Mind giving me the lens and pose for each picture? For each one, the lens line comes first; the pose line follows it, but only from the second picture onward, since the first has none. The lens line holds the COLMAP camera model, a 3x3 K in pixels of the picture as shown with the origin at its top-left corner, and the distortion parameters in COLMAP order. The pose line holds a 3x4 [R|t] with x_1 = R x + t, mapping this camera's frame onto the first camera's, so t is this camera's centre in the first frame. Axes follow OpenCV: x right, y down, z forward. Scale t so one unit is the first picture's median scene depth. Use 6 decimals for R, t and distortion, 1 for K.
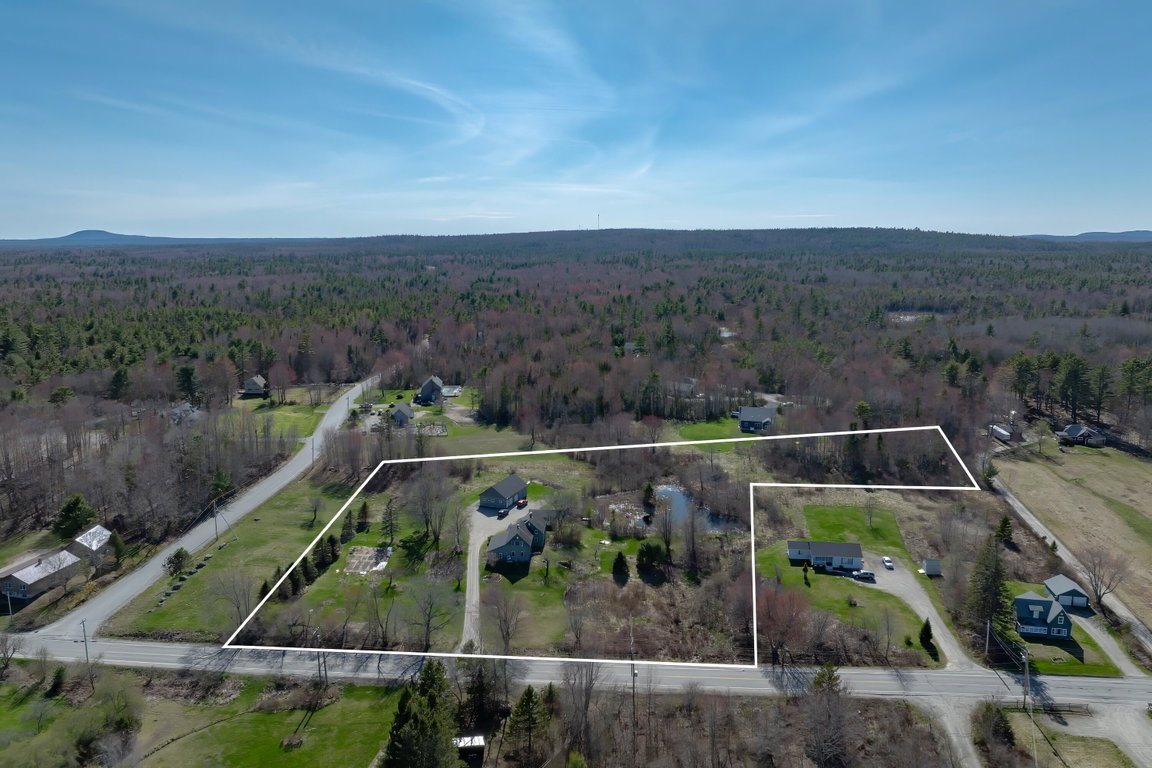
lens RADIAL K [[835.3, 0, 576.0], [0, 835.3, 384.0], [0, 0, 1]] dist [-0.043368, 0.000047]
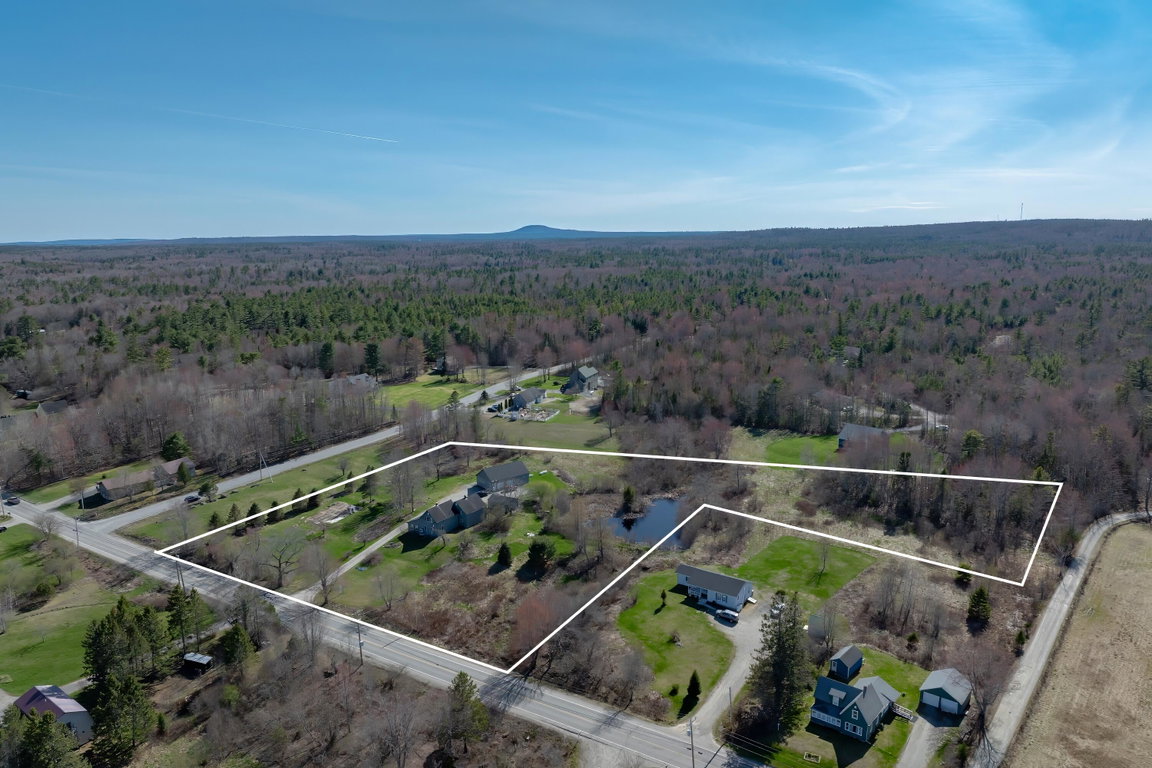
lens RADIAL K [[835.3, 0, 576.0], [0, 835.3, 384.0], [0, 0, 1]] dist [-0.043368, 0.000047]
pose [[0.872511, 0.078505, -0.482247, 0.611746], [-0.074222, 0.996849, 0.027990, -0.029657], [0.482925, 0.011372, 0.875588, 0.139184]]
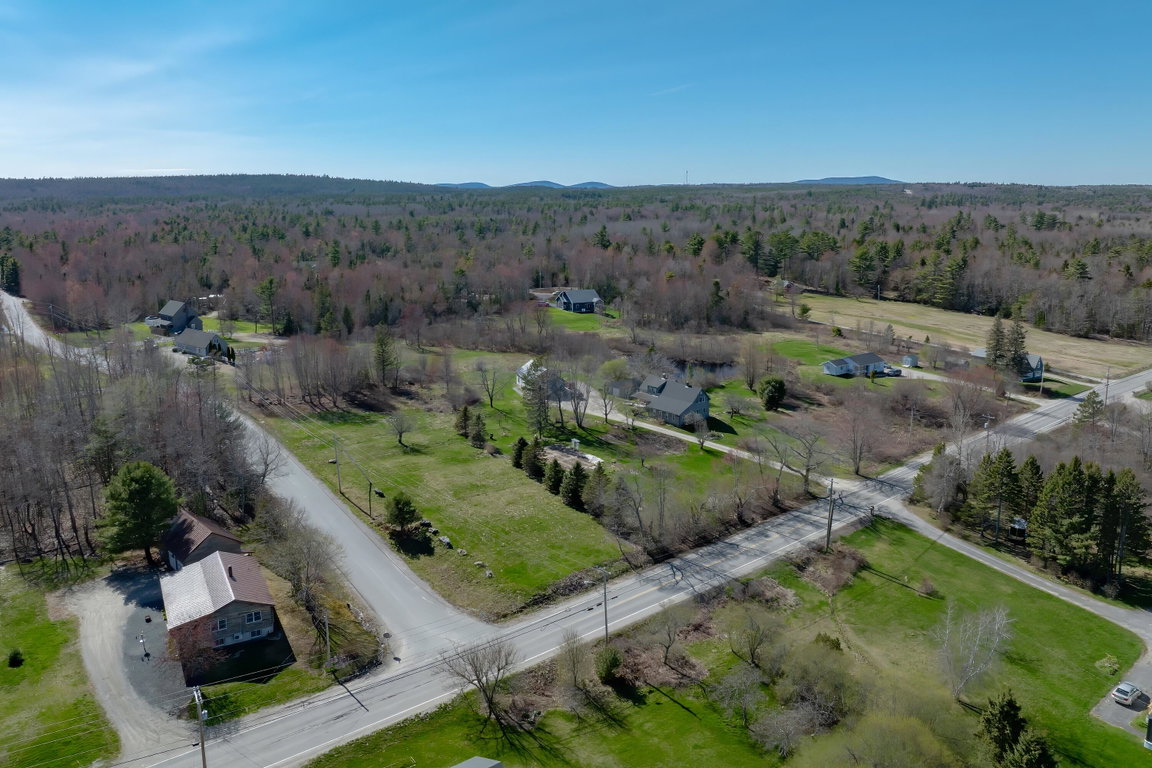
lens RADIAL K [[835.3, 0, 576.0], [0, 835.3, 384.0], [0, 0, 1]] dist [-0.043368, 0.000047]
pose [[0.731834, -0.164426, 0.661350, -0.763059], [0.132327, 0.986272, 0.098779, 0.068903], [-0.668512, 0.015224, 0.743545, 0.422014]]
